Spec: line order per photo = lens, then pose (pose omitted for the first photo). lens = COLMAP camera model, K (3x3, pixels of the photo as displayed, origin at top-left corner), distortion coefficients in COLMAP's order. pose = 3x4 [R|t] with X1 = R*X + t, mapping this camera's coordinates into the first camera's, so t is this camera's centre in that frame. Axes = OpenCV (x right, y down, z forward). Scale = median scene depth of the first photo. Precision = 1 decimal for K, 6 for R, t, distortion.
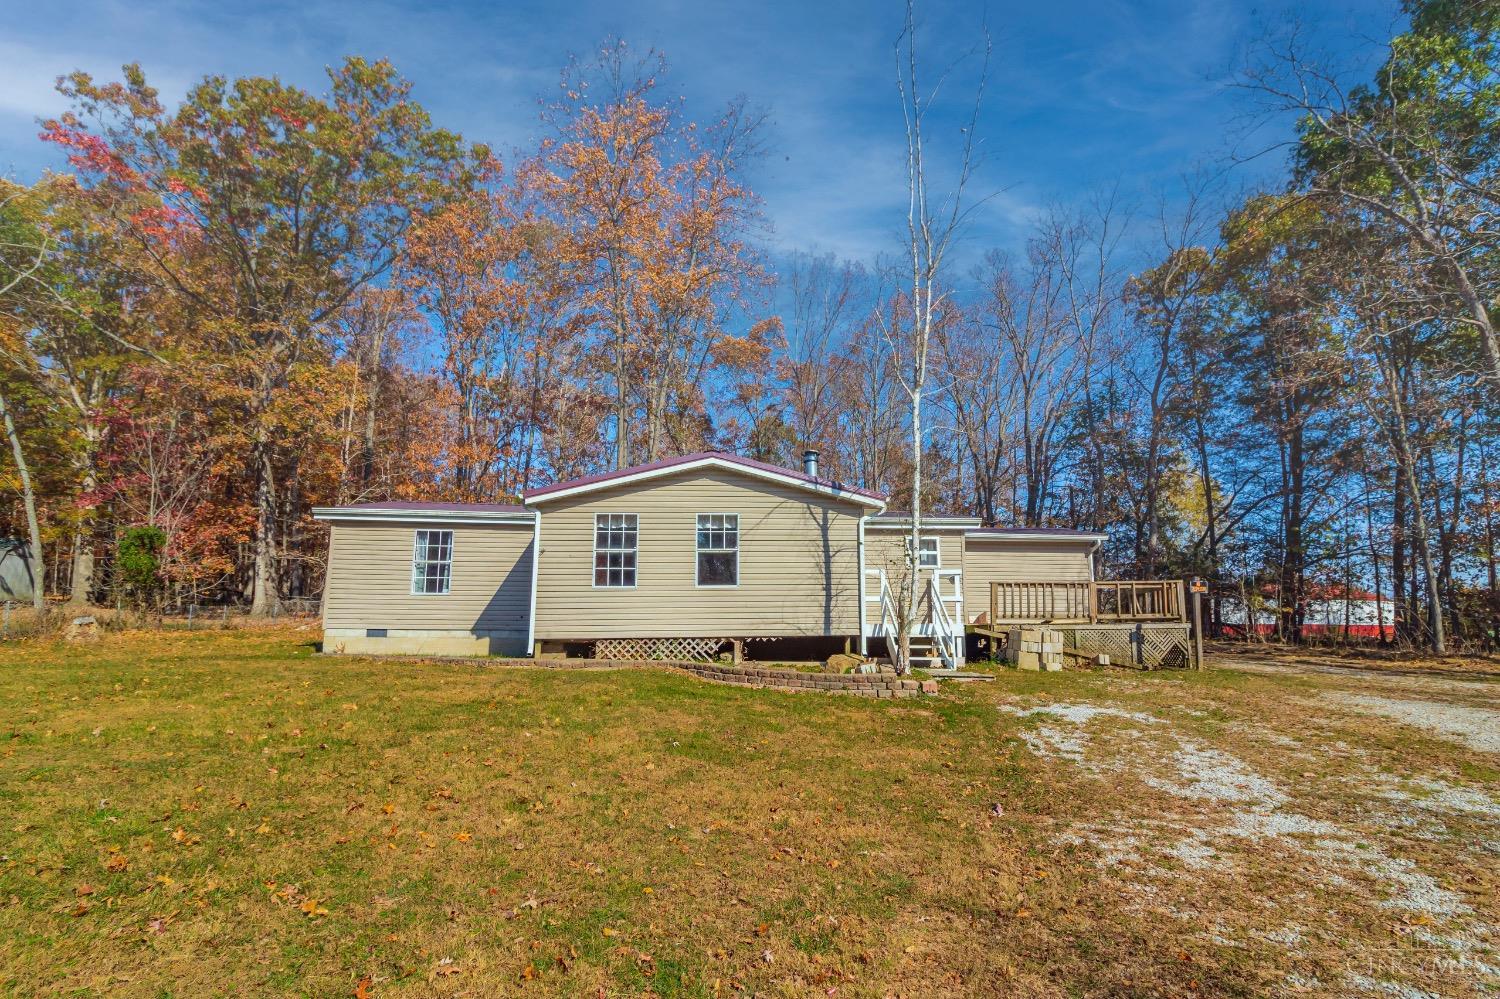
lens RADIAL K [[726.0, 0, 750.0], [0, 726.0, 499.5], [0, 0, 1]] dist [-0.000679, -0.000054]
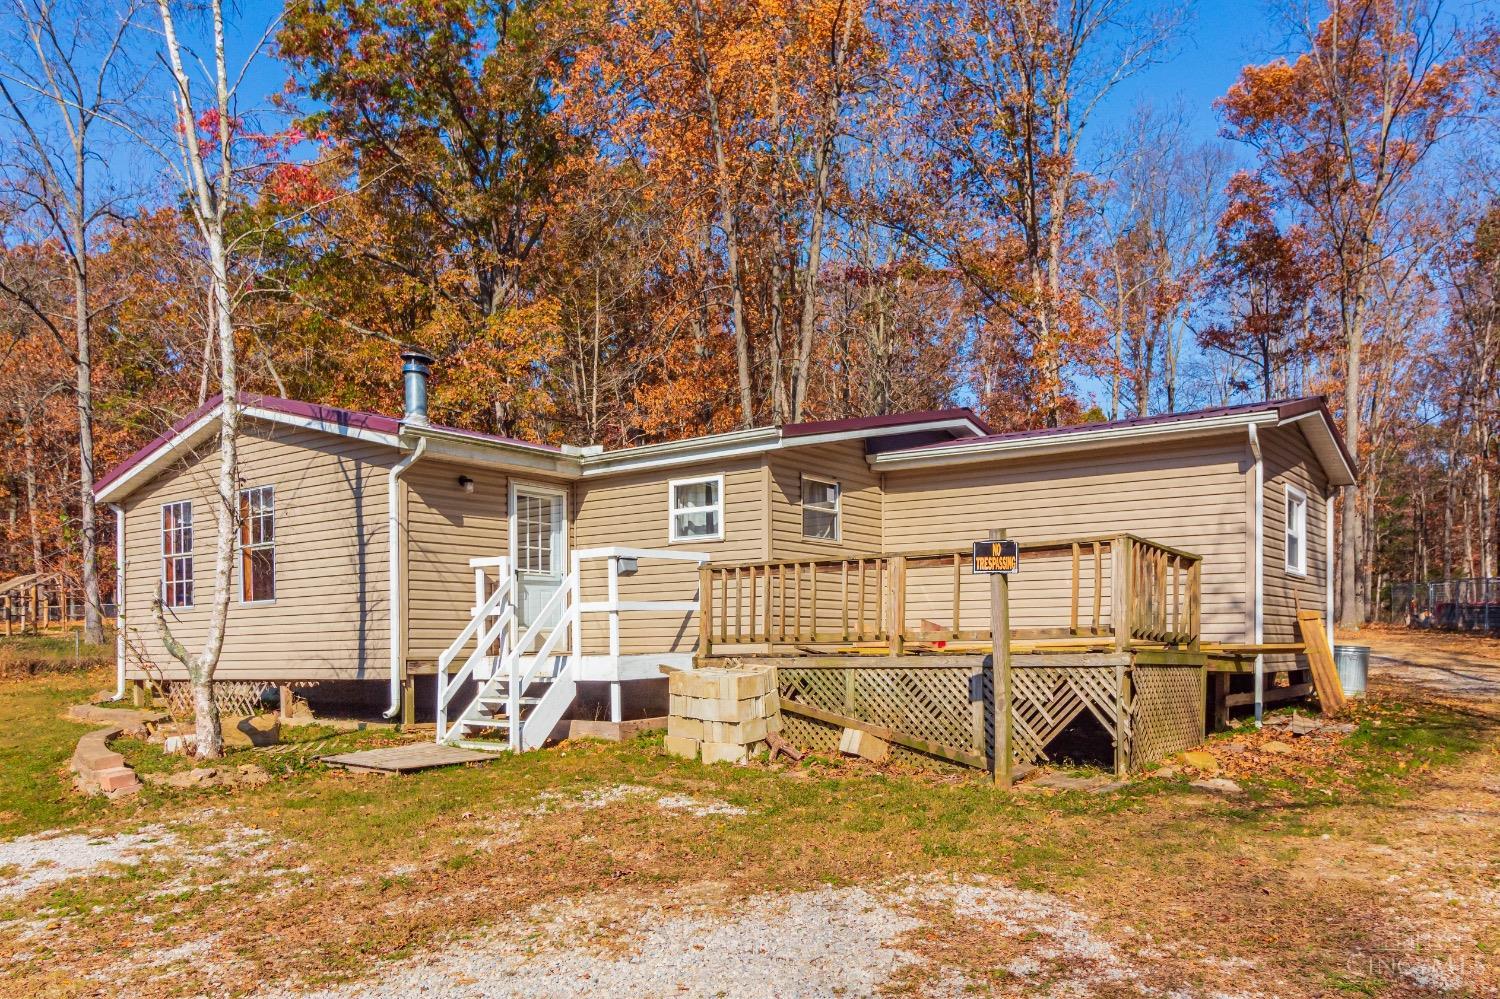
lens RADIAL K [[1116.9, 0, 746.6], [0, 1116.9, 642.2], [0, 0, 1]] dist [0.001935, 0.002063]
pose [[0.749465, -0.006208, -0.662014, 0.925937], [0.131074, 0.981554, 0.139184, 0.072010], [0.648939, -0.191087, 0.736454, 0.533870]]
